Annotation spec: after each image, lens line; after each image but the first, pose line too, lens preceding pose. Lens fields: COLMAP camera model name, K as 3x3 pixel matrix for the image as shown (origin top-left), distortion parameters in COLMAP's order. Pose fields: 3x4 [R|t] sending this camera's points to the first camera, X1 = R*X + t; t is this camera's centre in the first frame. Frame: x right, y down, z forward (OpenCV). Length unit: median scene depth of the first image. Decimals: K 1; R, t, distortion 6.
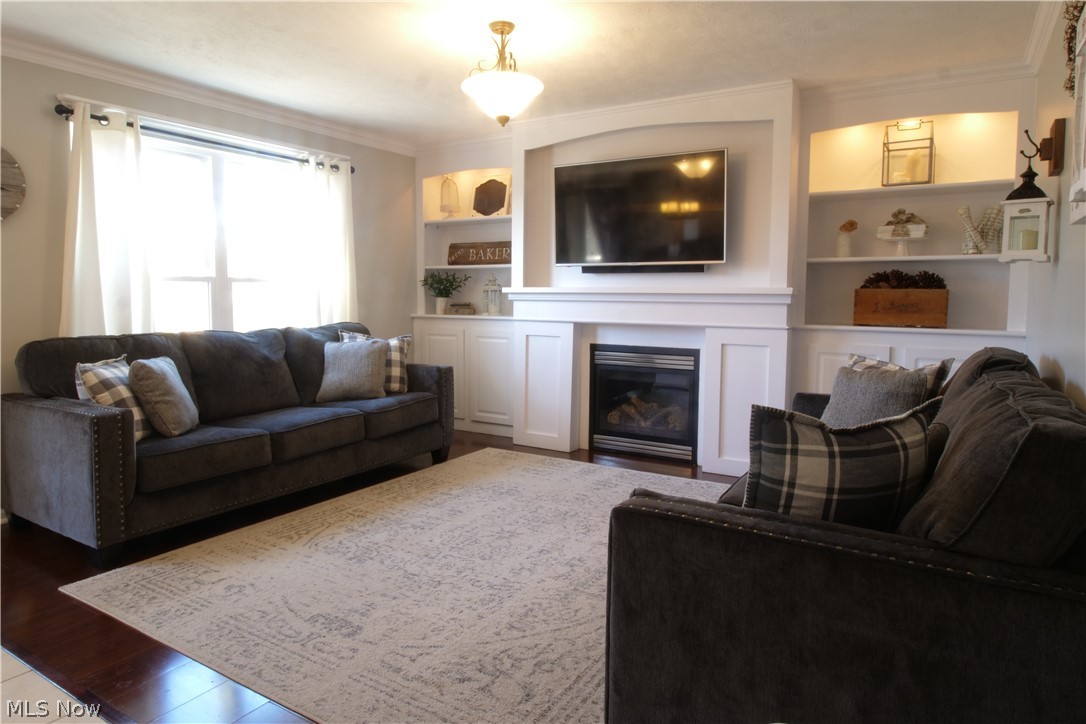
lens RADIAL K [[661.0, 0, 544.0], [0, 661.0, 362.8], [0, 0, 1]] dist [0.002576, -0.014286]
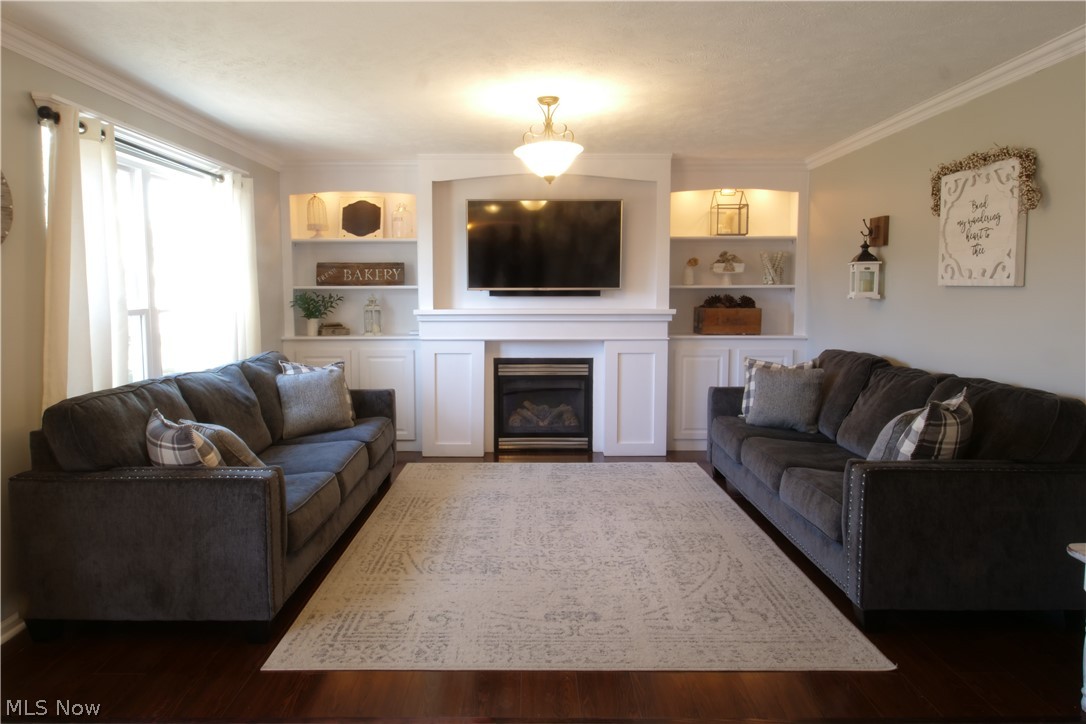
lens RADIAL K [[661.0, 0, 520.0], [0, 661.0, 368.3], [0, 0, 1]] dist [0.002576, -0.014286]
pose [[0.855370, -0.069462, 0.513339, -0.585984], [0.061027, 0.997581, 0.033300, -0.057885], [-0.514410, 0.002844, 0.857540, 0.013924]]
